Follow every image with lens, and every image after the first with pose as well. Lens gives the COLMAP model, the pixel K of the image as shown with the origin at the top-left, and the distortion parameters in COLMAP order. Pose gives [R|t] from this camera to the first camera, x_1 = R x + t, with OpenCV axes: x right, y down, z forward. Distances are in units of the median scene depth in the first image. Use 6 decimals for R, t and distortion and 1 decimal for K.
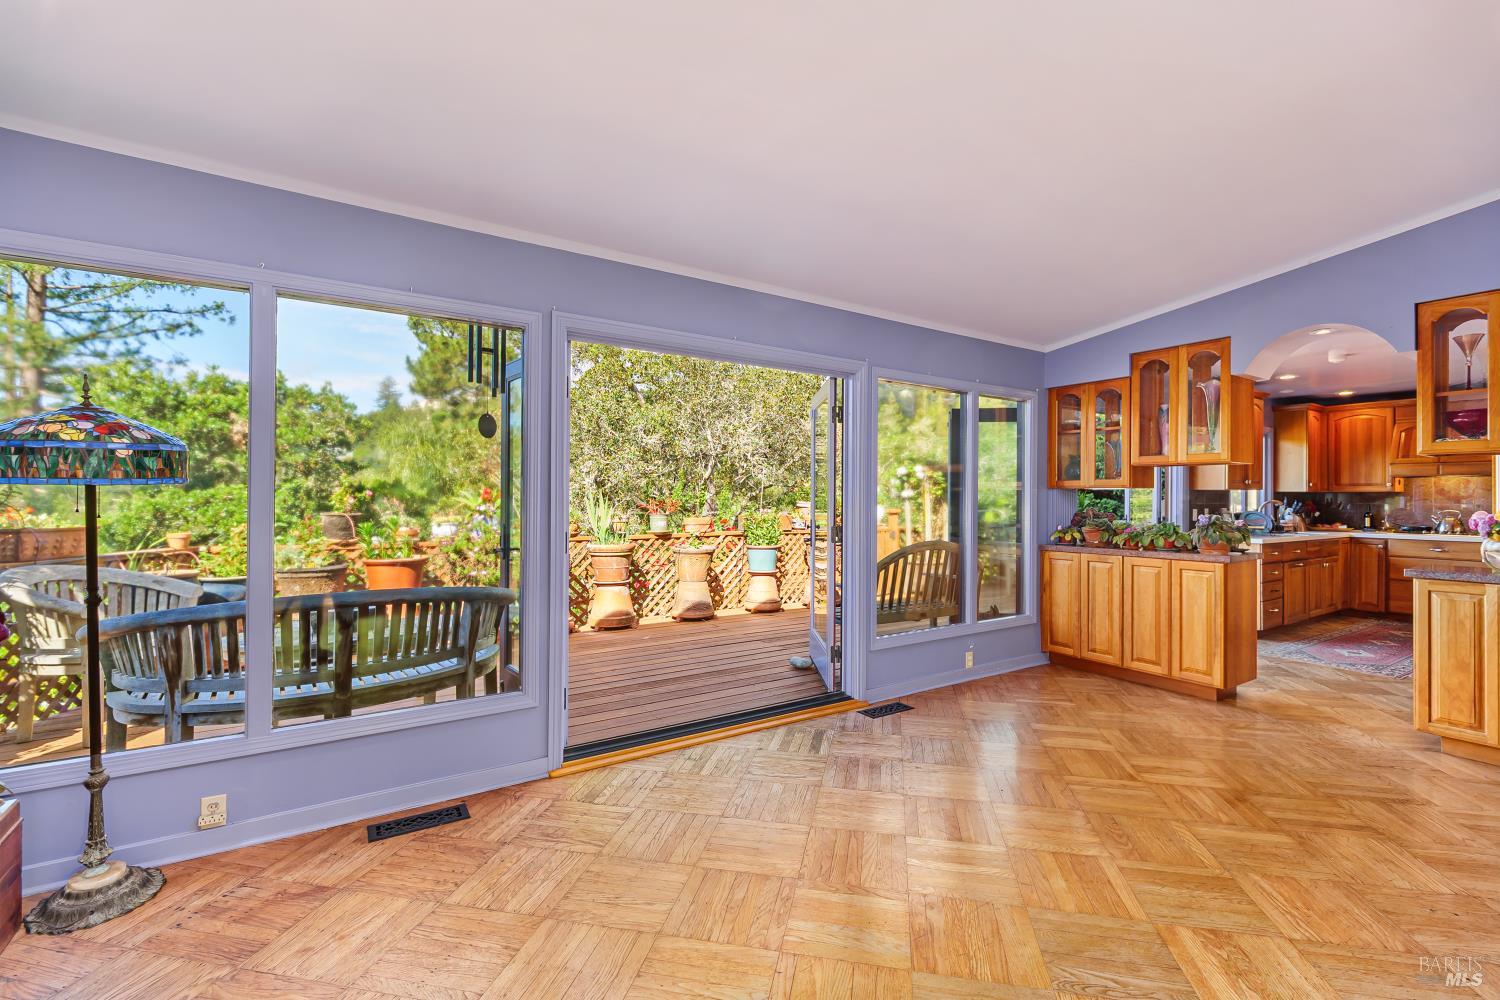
lens RADIAL K [[675.9, 0, 741.1], [0, 675.9, 495.5], [0, 0, 1]] dist [0.001303, -0.000564]
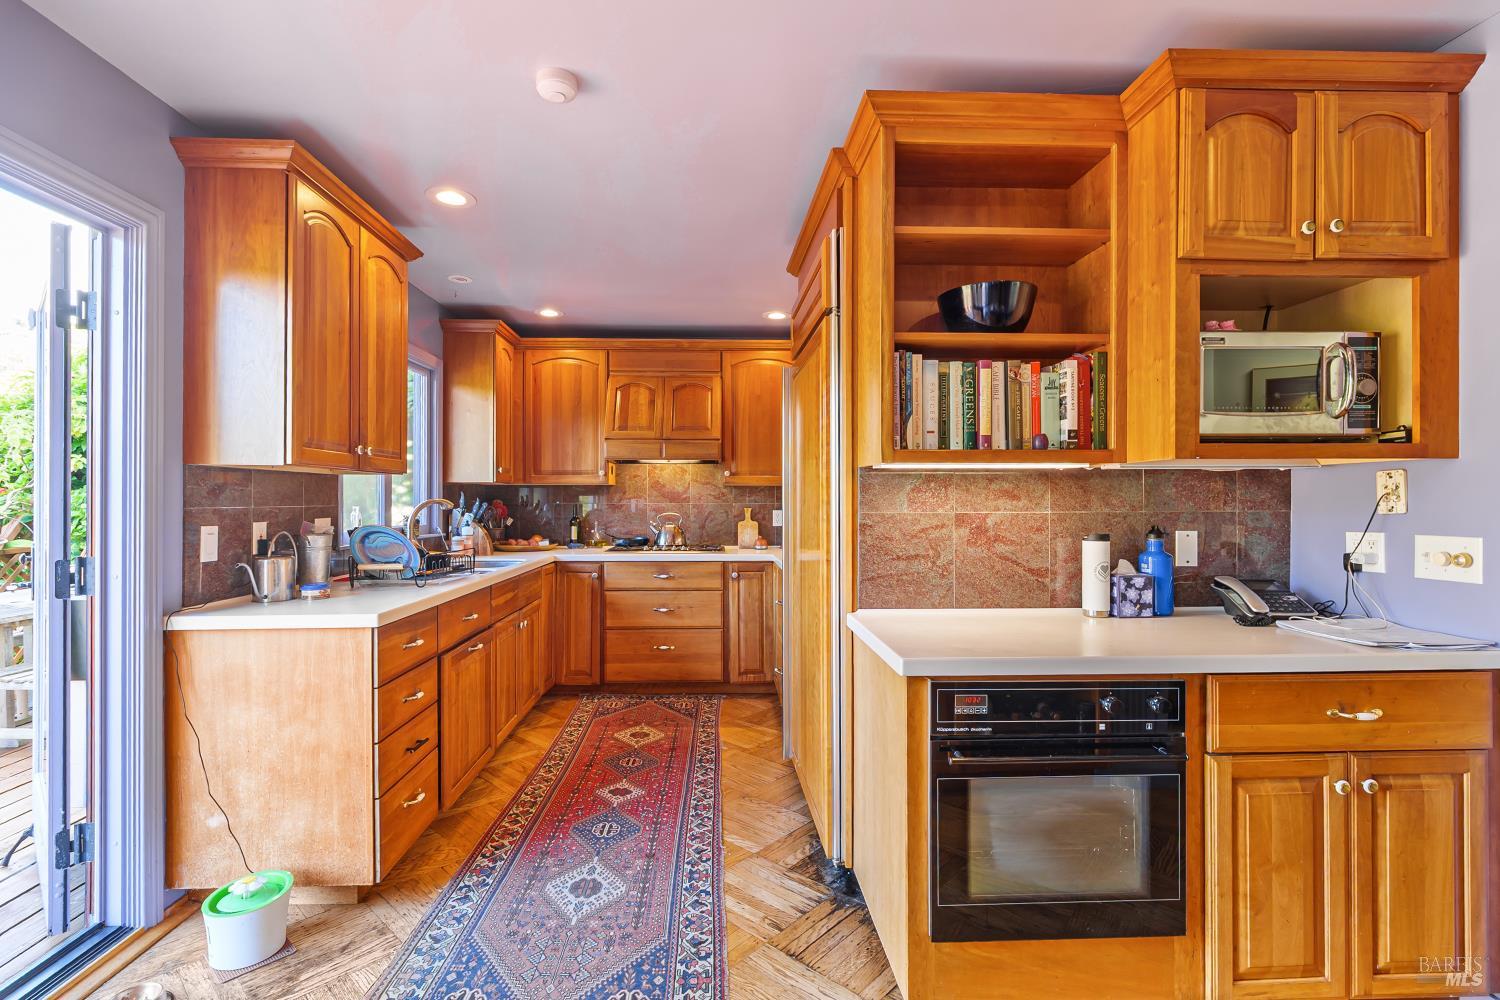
lens RADIAL K [[675.9, 0, 740.4], [0, 675.9, 497.3], [0, 0, 1]] dist [0.001303, -0.000564]
pose [[0.509426, -0.001632, 0.860513, 0.473279], [-0.000773, 0.999997, 0.002354, 0.004709], [-0.860514, -0.001864, 0.509423, 0.556974]]
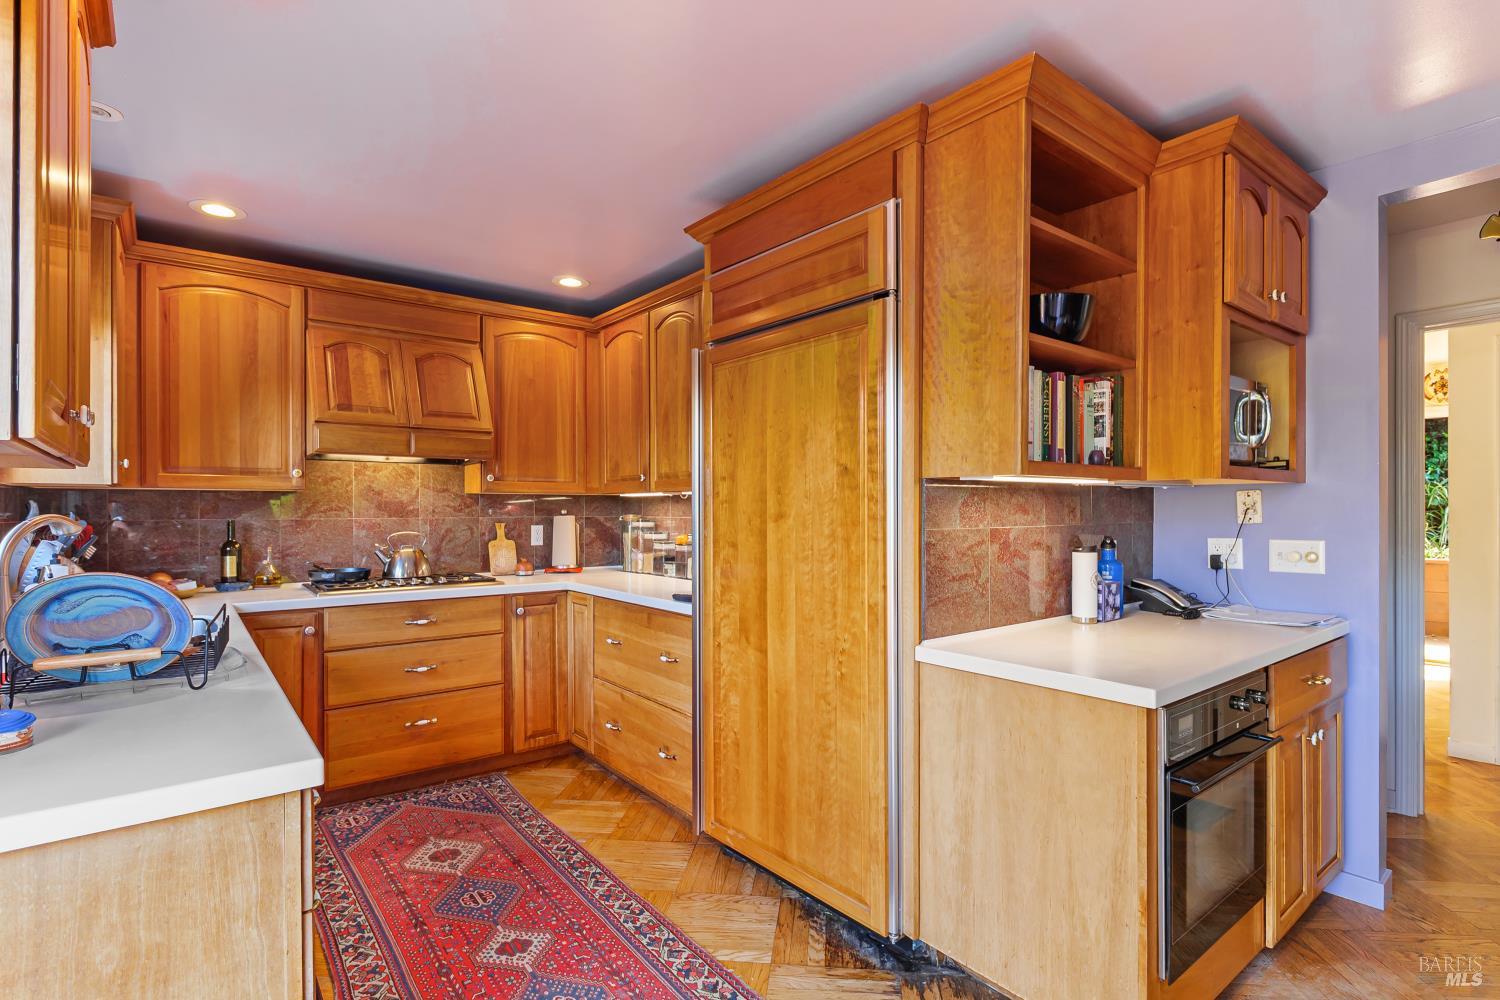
lens RADIAL K [[722.3, 0, 748.6], [0, 722.3, 508.0], [0, 0, 1]] dist [0.003597, -0.000931]
pose [[-0.090071, -0.004084, 0.995927, 0.484140], [-0.001842, 0.999991, 0.003934, 0.002774], [-0.995934, -0.001480, -0.090077, 0.747269]]
